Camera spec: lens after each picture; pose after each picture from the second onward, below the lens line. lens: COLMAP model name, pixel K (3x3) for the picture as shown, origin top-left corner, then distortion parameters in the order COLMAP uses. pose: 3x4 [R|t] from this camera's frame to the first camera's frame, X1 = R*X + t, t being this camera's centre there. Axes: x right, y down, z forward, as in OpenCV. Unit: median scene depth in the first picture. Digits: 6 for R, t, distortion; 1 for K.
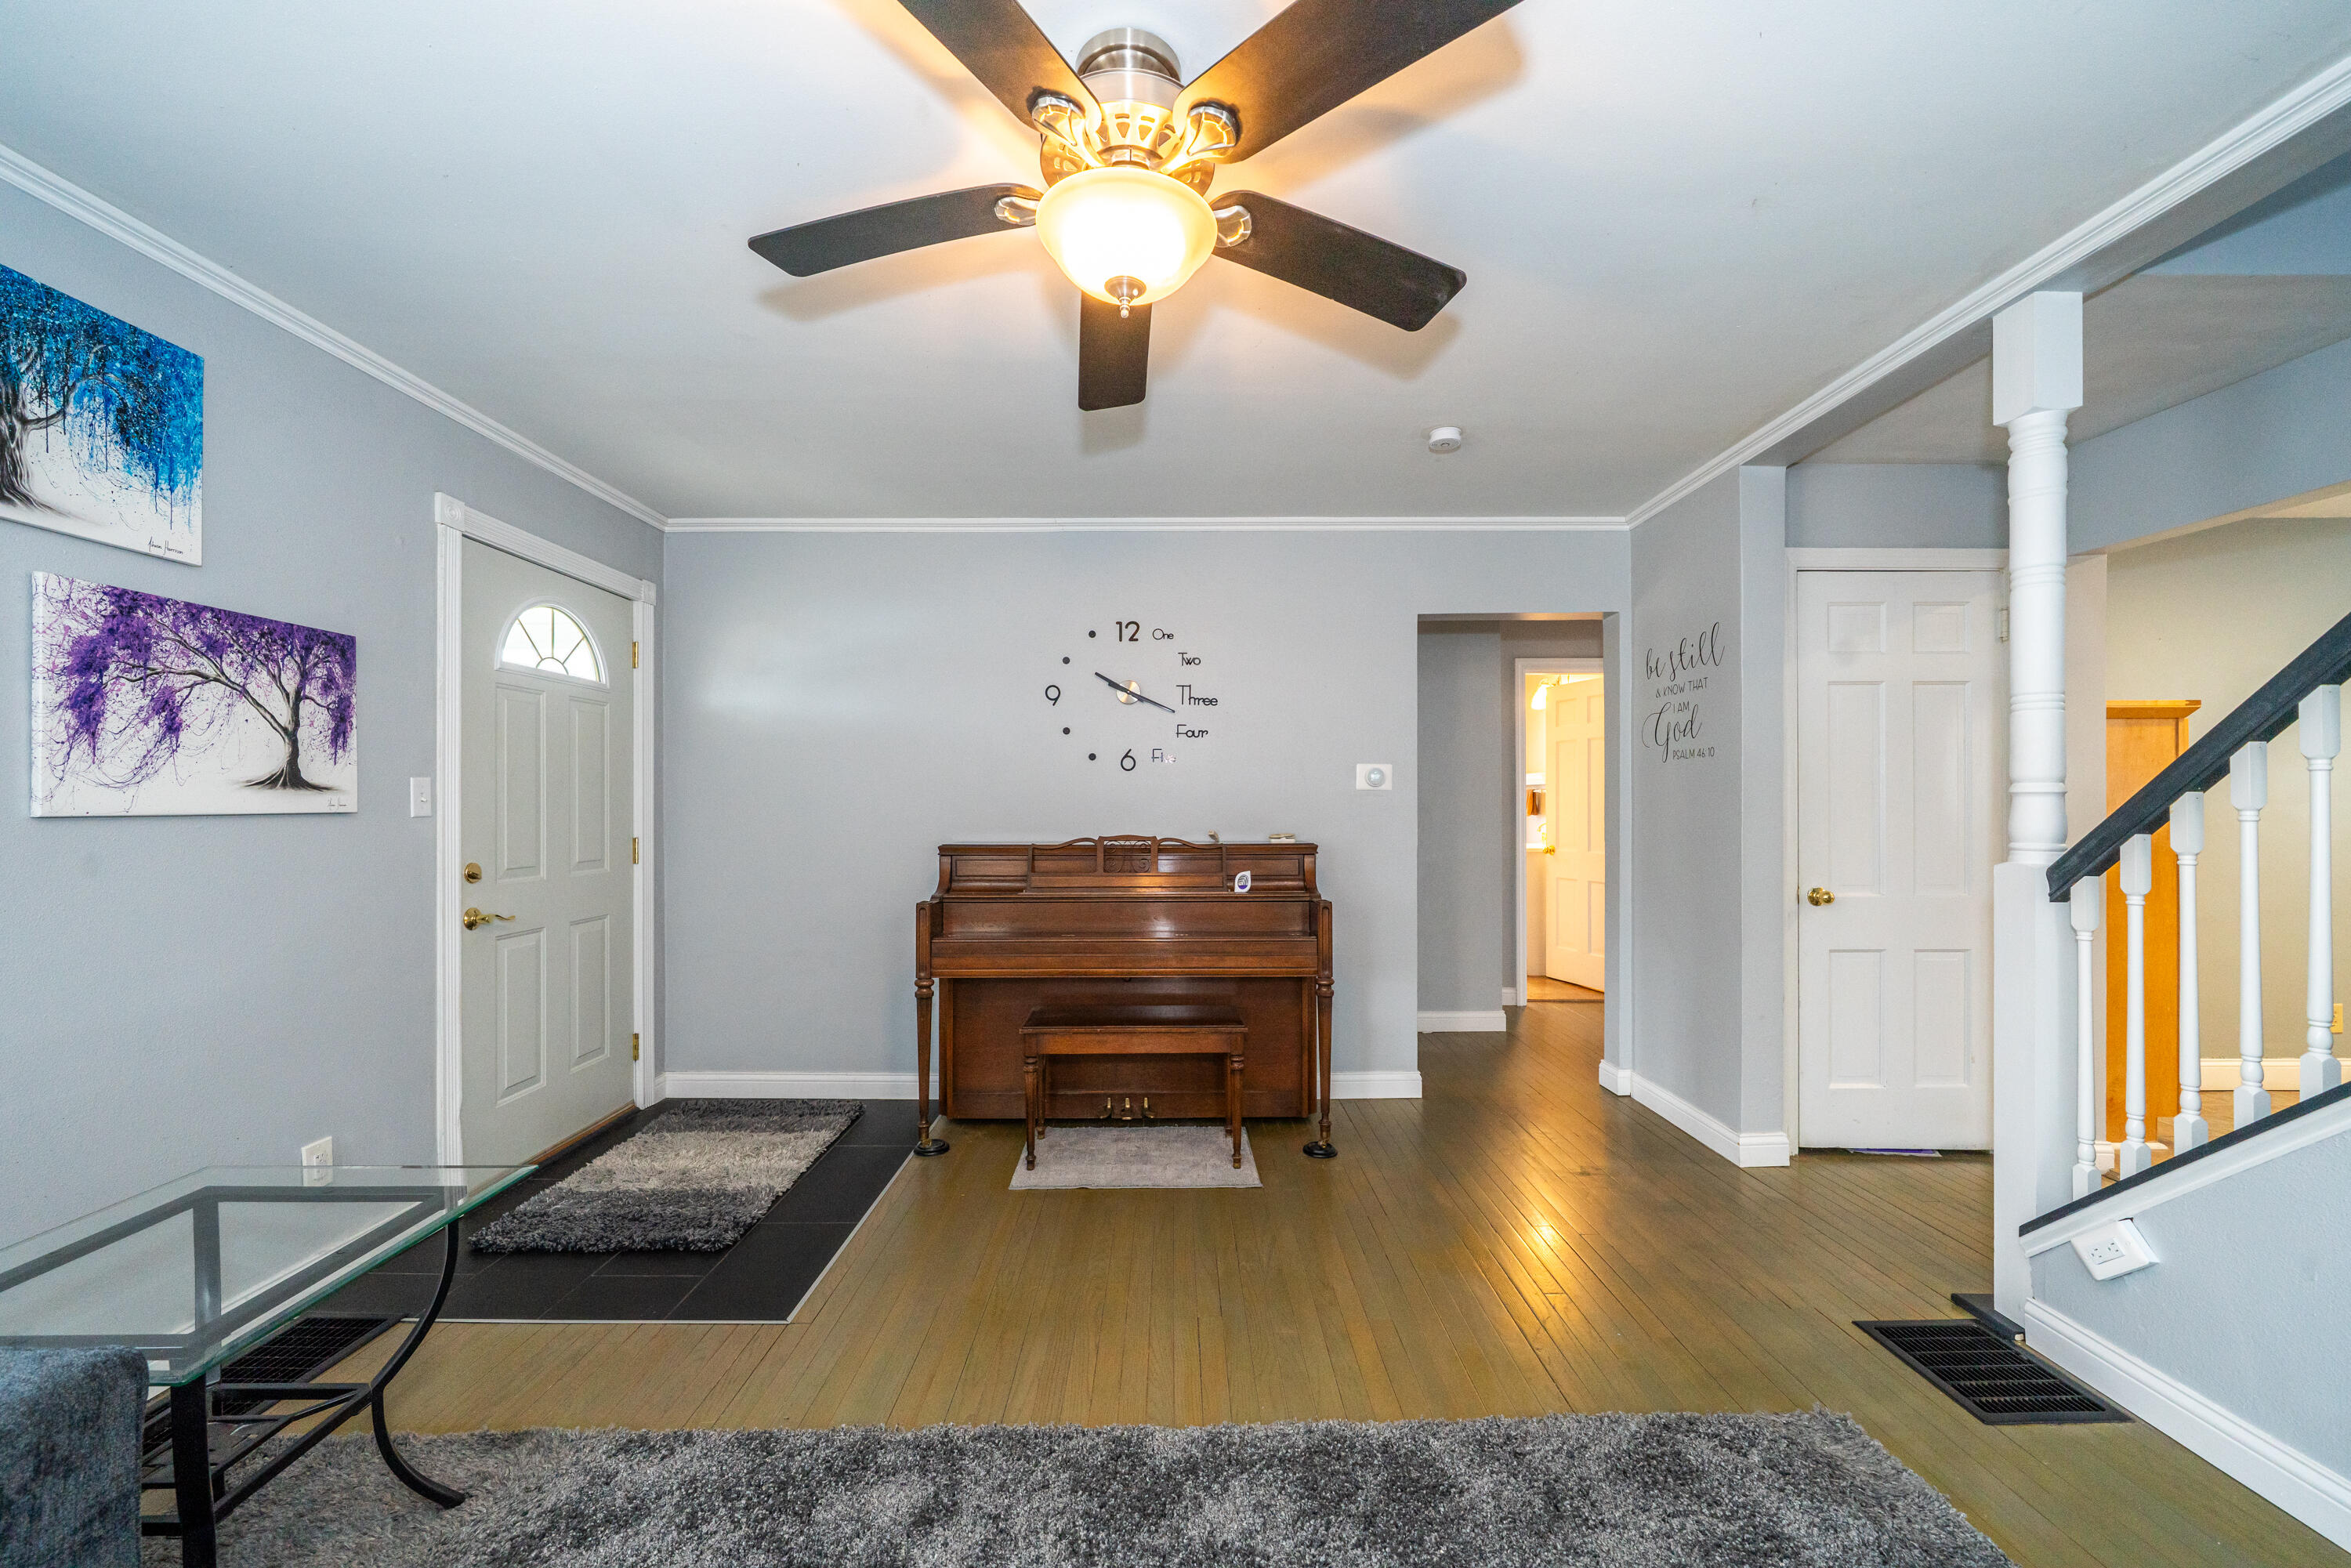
lens RADIAL K [[899.7, 0, 1169.9], [0, 899.7, 794.8], [0, 0, 1]] dist [0.001706, 0.000168]
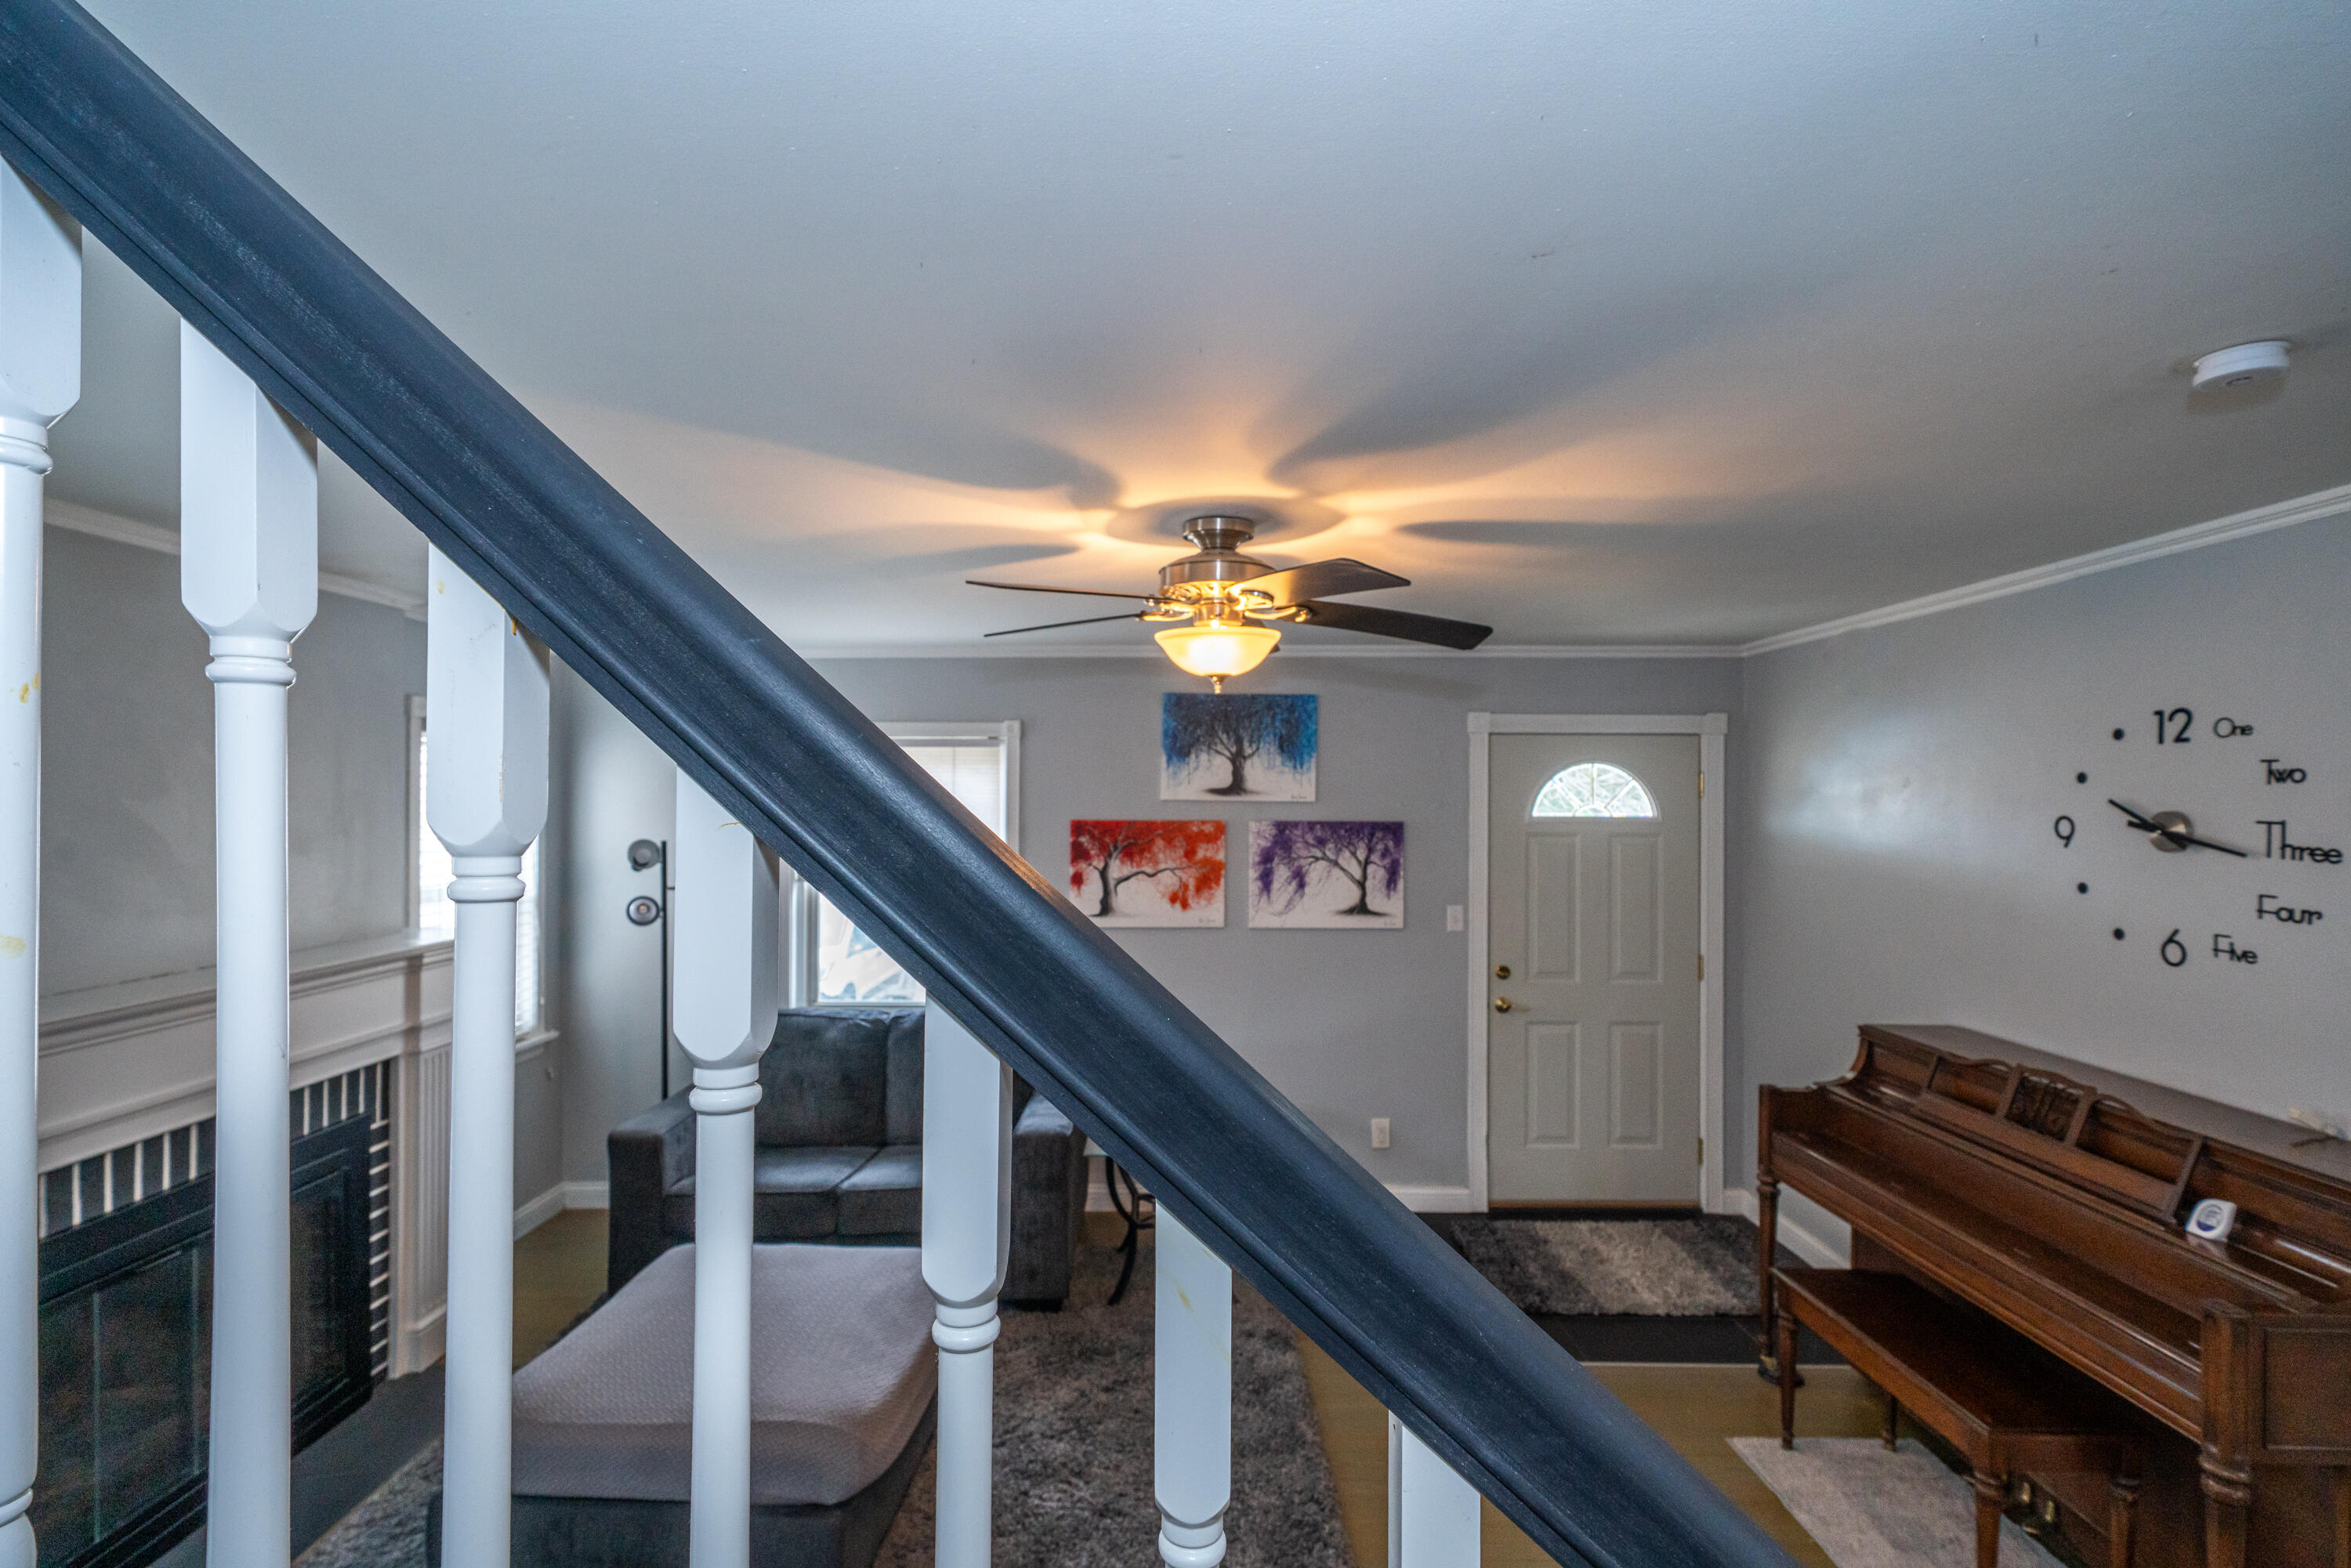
lens RADIAL K [[1050.1, 0, 1171.4], [0, 1050.1, 791.0], [0, 0, 1]] dist [0.001082, -0.000037]
pose [[0.005045, -0.005427, -0.999973, 0.766430], [0.002172, 0.999983, -0.005416, -0.167550], [0.999985, -0.002145, 0.005057, 0.425913]]
